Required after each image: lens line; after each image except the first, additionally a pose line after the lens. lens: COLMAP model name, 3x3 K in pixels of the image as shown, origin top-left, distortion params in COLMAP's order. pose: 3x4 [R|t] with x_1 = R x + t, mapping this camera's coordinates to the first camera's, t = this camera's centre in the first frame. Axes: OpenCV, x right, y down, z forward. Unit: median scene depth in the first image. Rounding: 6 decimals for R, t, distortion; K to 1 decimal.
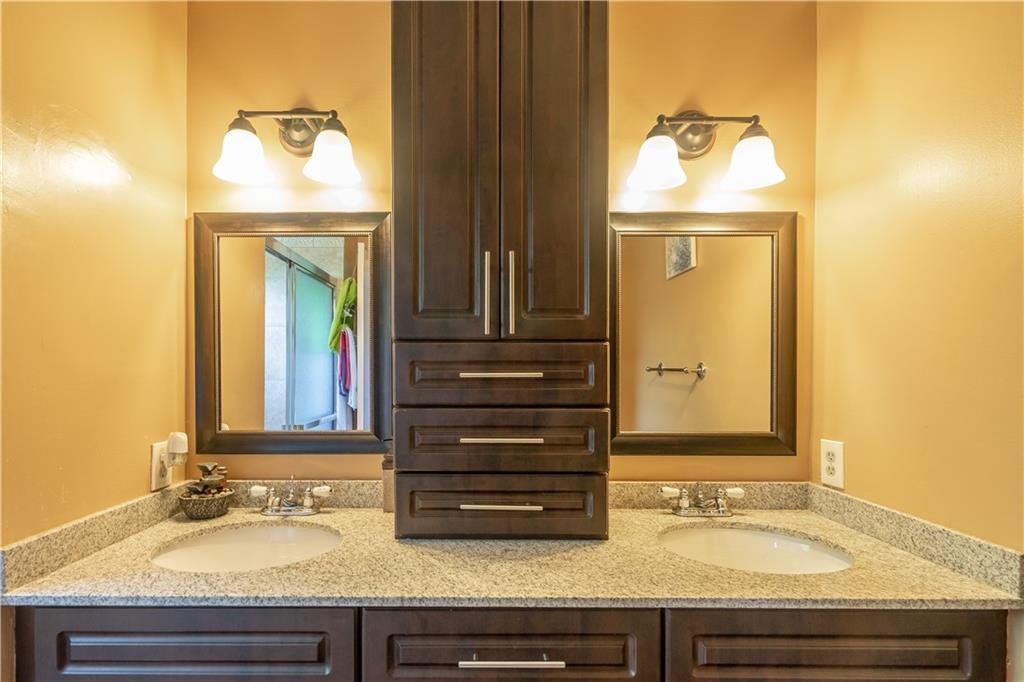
lens RADIAL K [[470.7, 0, 490.9], [0, 470.7, 353.2], [0, 0, 1]] dist [-0.004100, 0.000476]
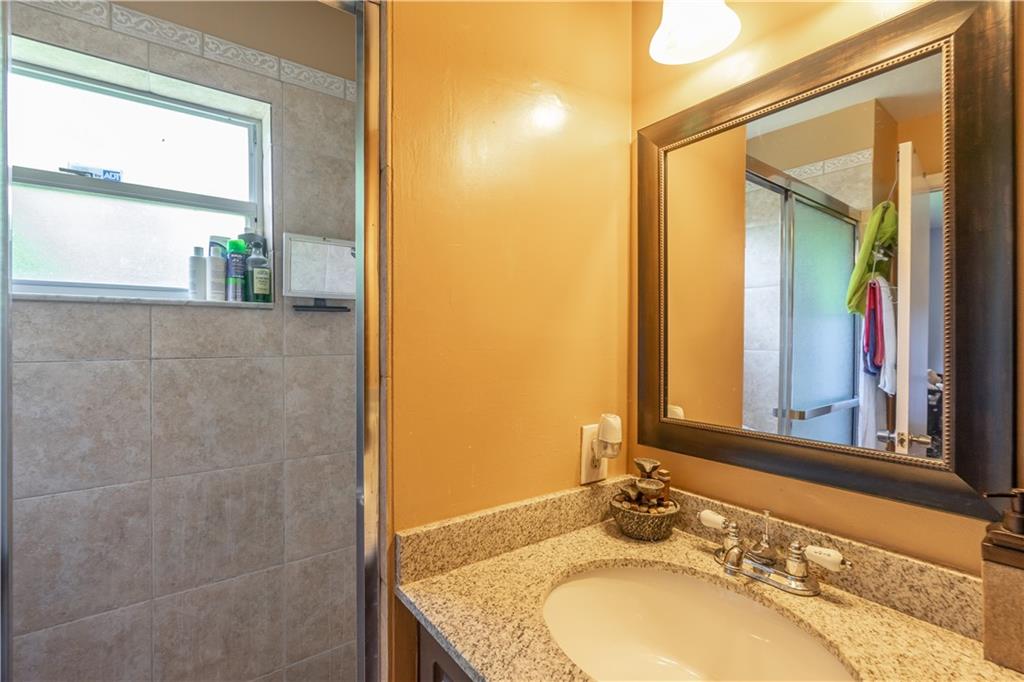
lens RADIAL K [[470.7, 0, 490.9], [0, 470.7, 353.2], [0, 0, 1]] dist [-0.004100, 0.000476]
pose [[0.554734, 0.024991, -0.831652, -0.131016], [0.028154, 0.998413, 0.048781, 0.023392], [0.831551, -0.050475, 0.553150, 0.402224]]
